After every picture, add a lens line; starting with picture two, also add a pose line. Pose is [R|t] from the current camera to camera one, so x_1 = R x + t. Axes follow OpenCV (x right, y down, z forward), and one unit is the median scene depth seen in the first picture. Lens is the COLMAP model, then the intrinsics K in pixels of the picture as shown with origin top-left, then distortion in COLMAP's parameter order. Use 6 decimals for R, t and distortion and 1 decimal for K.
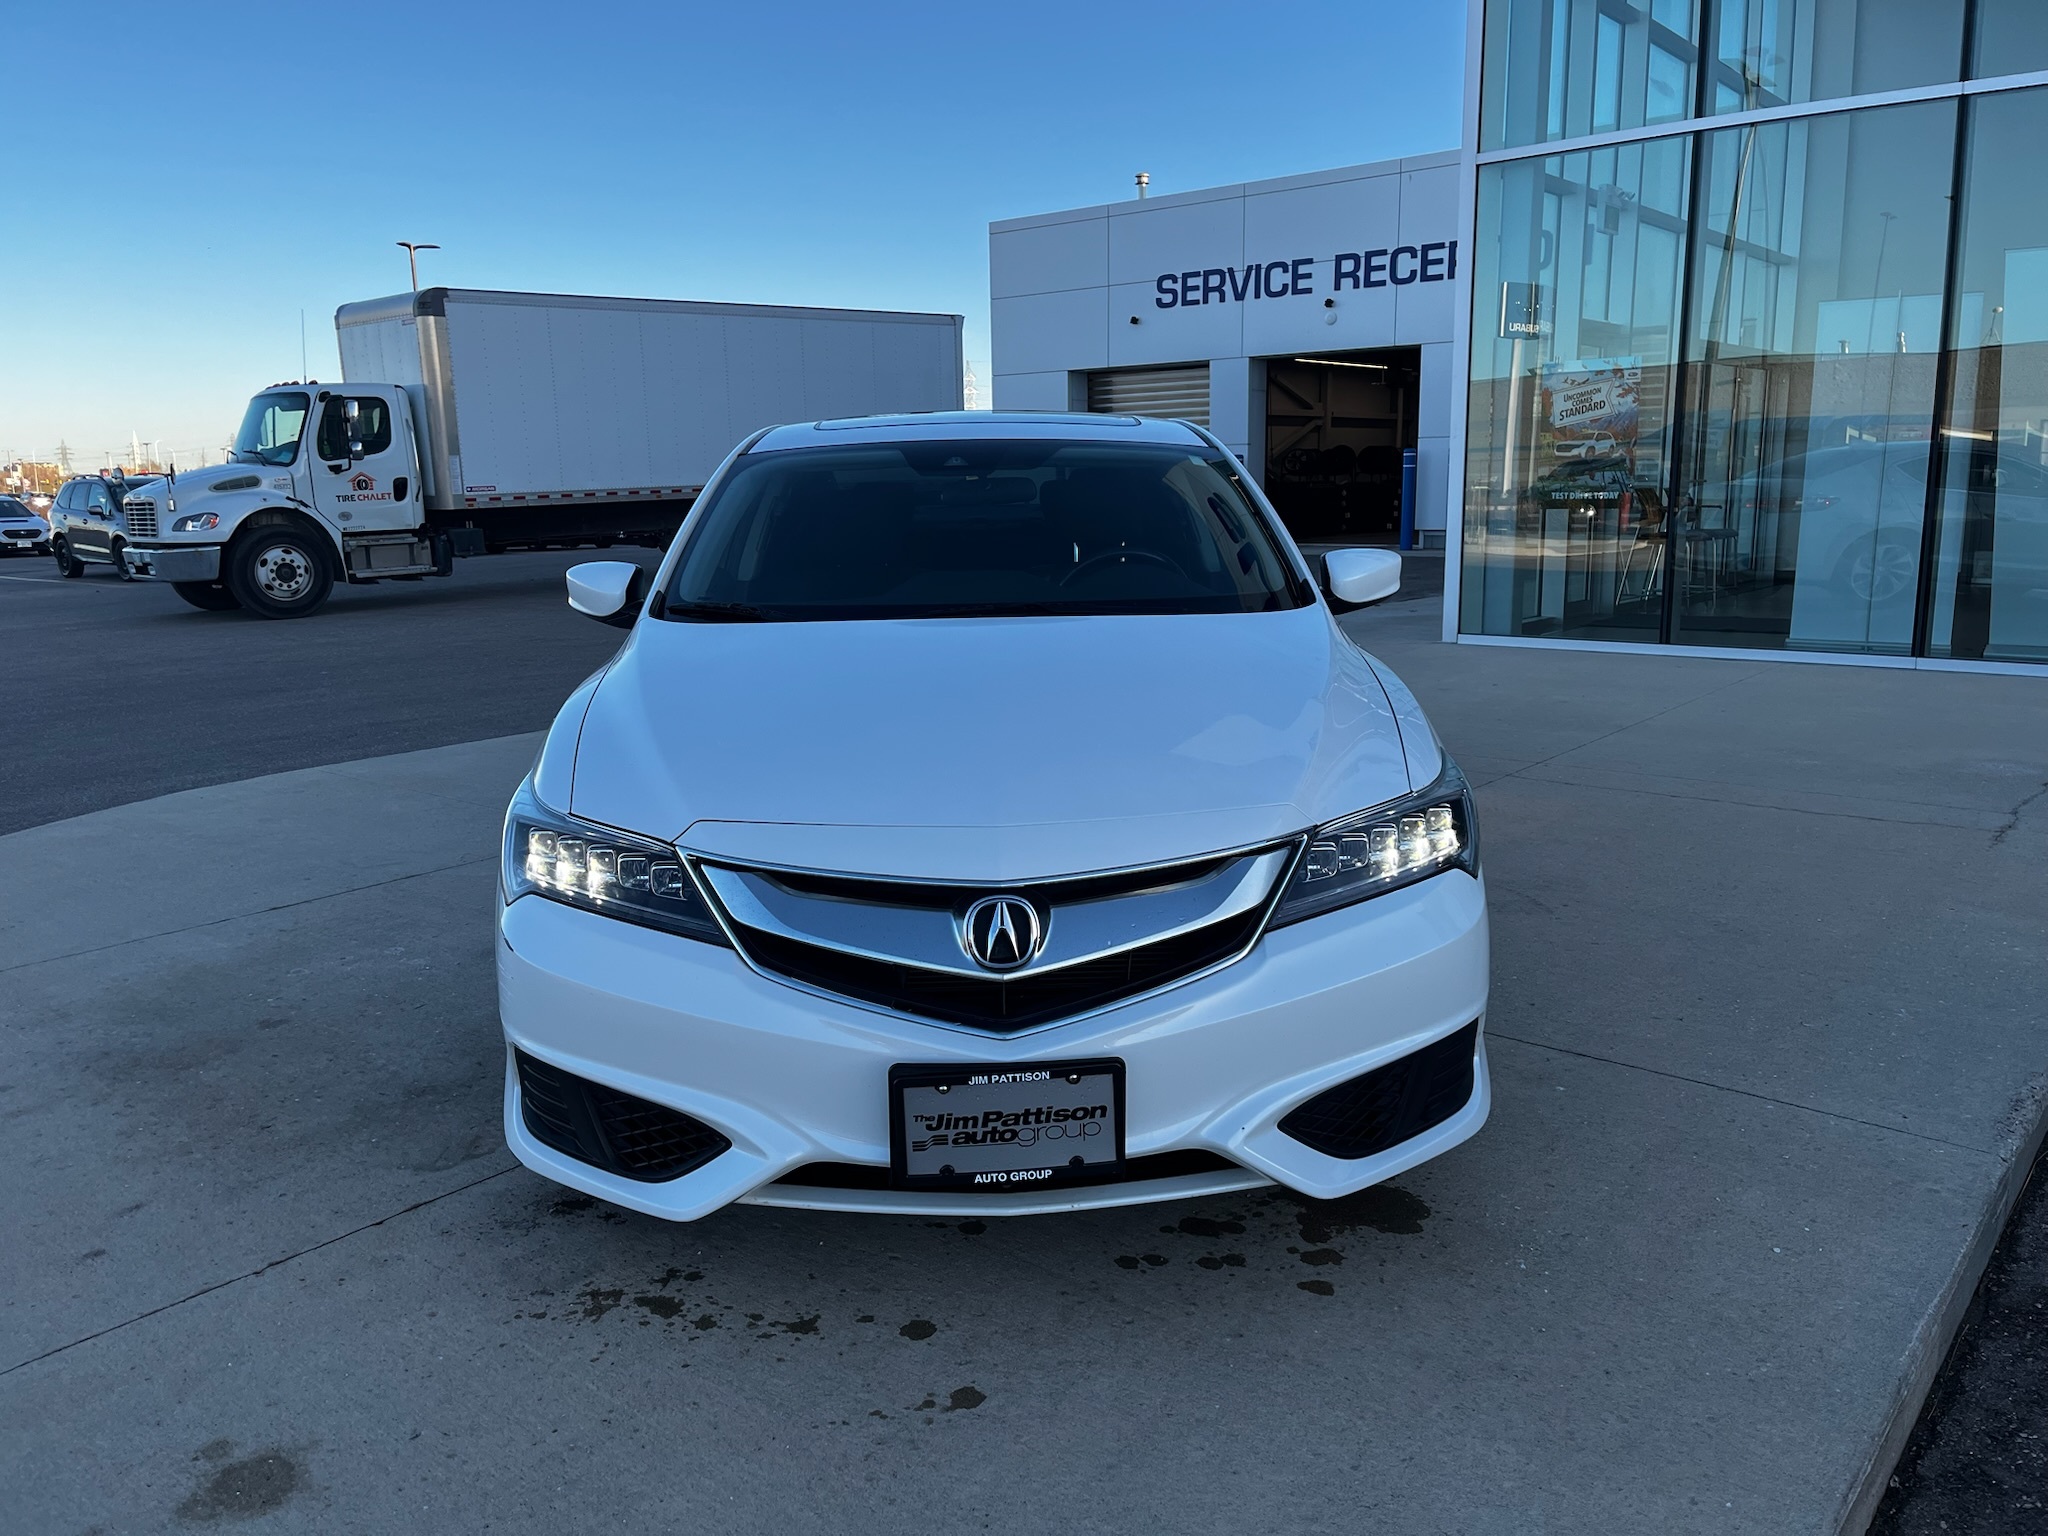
lens RADIAL K [[1552.3, 0, 1018.5], [0, 1552.3, 772.6], [0, 0, 1]] dist [0.065804, -0.070332]
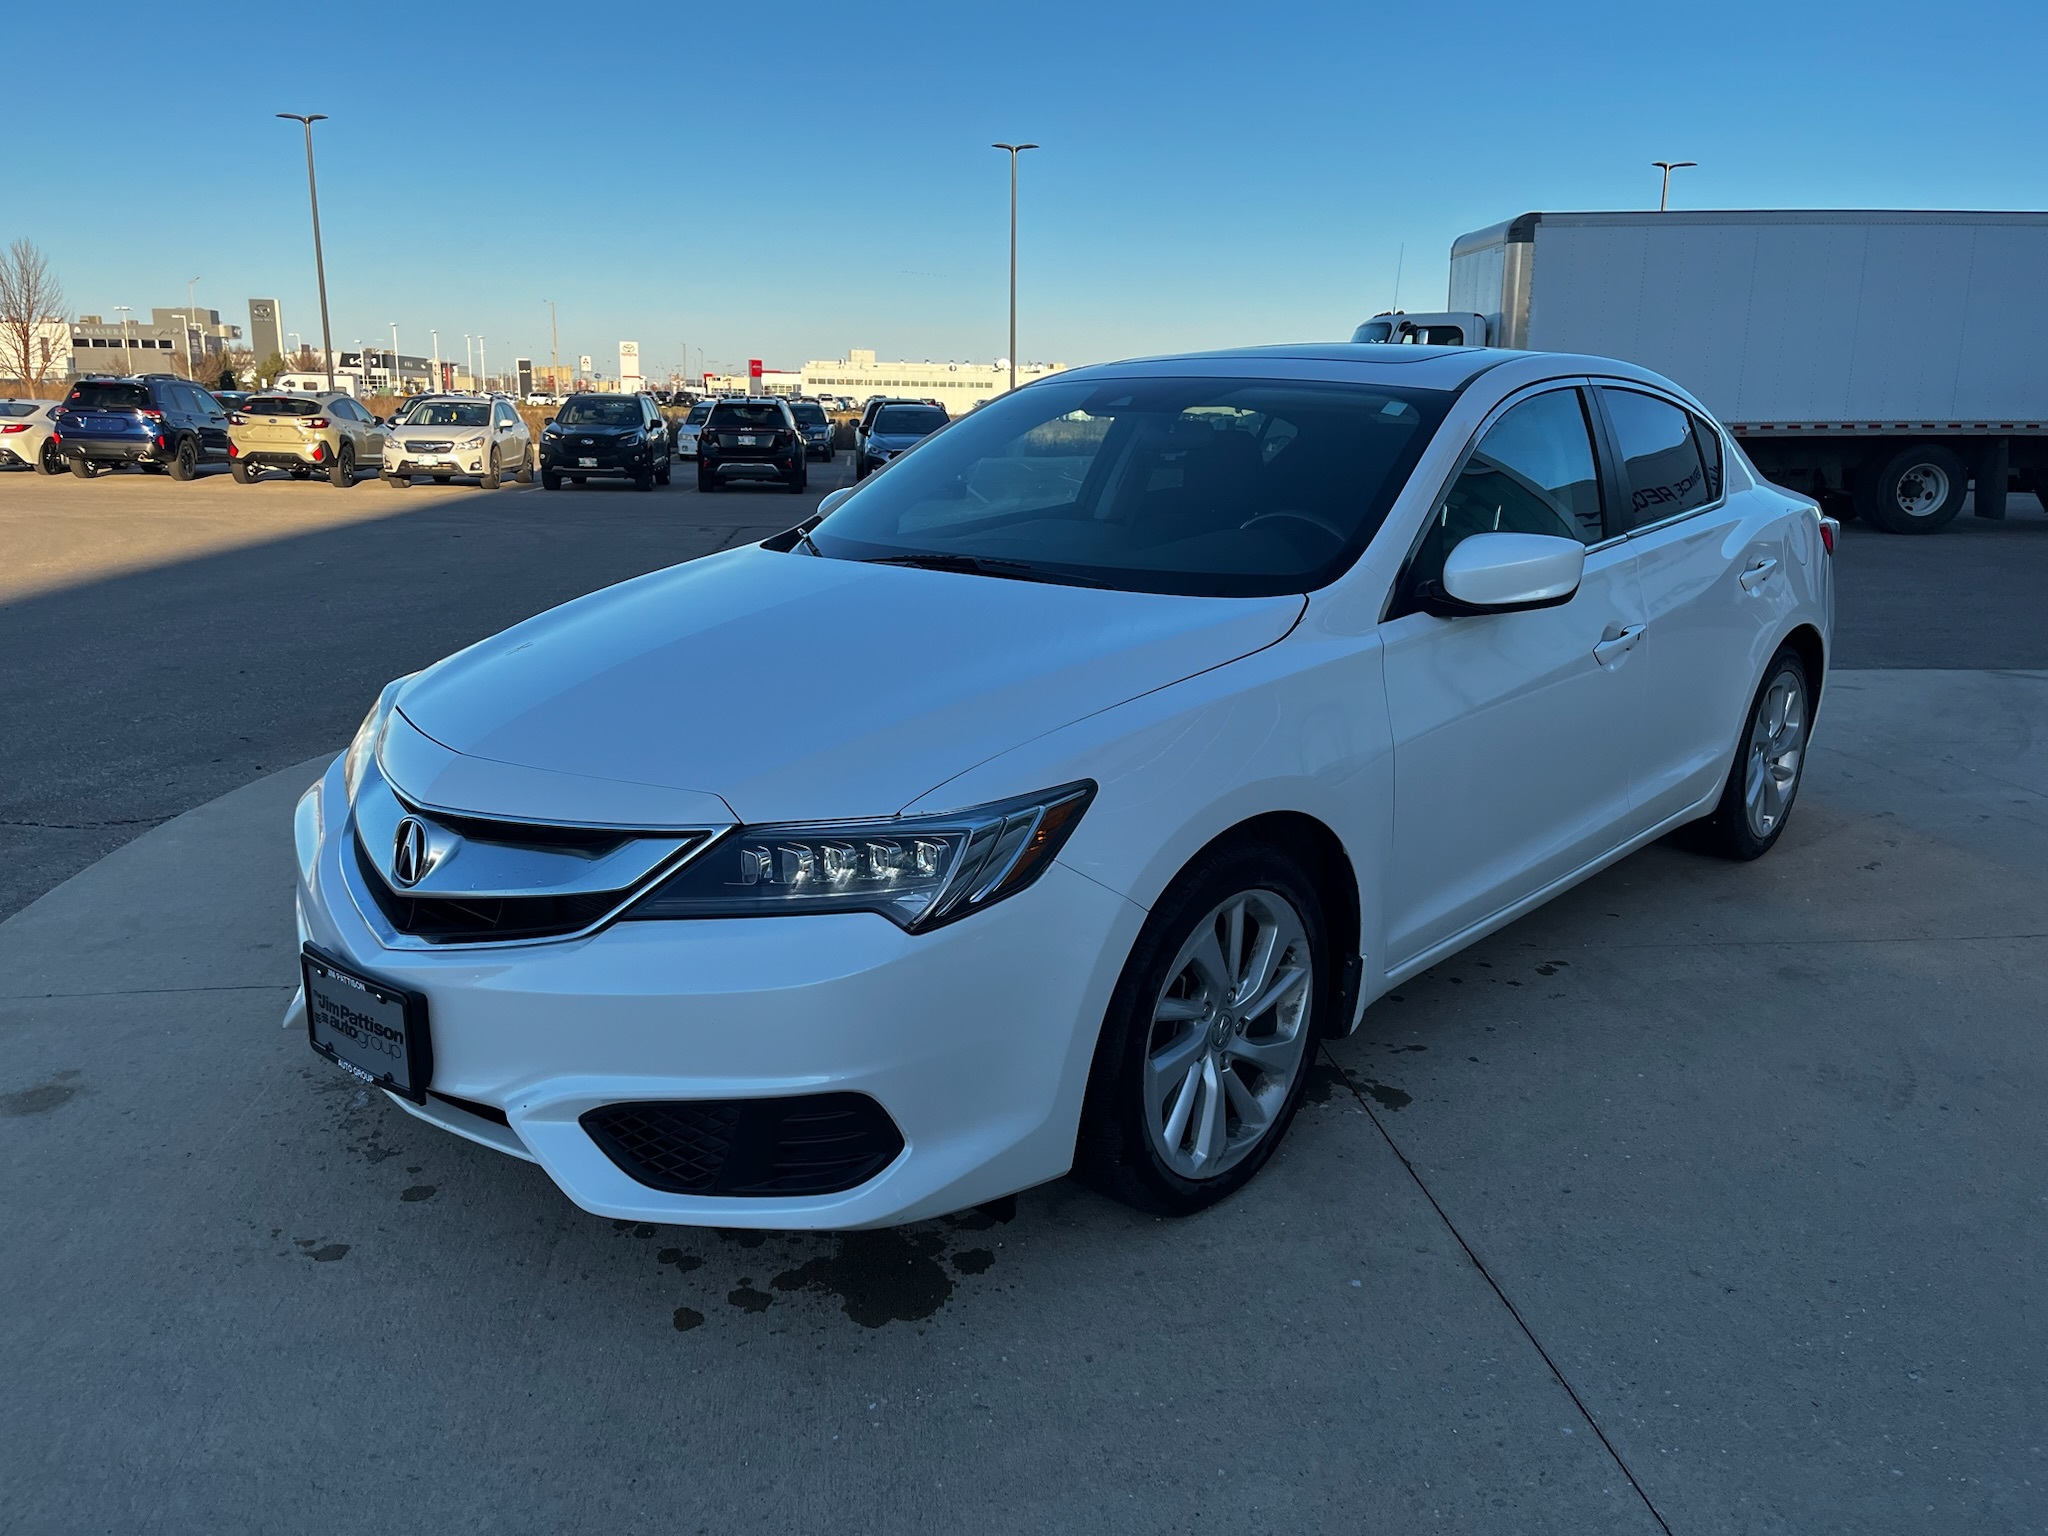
lens RADIAL K [[1552.3, 0, 1018.5], [0, 1552.3, 772.6], [0, 0, 1]] dist [0.065804, -0.070332]
pose [[0.716096, 0.186641, -0.672586, 0.852306], [-0.156627, 0.981981, 0.105739, -0.108427], [0.680202, 0.029627, 0.732426, 0.432797]]
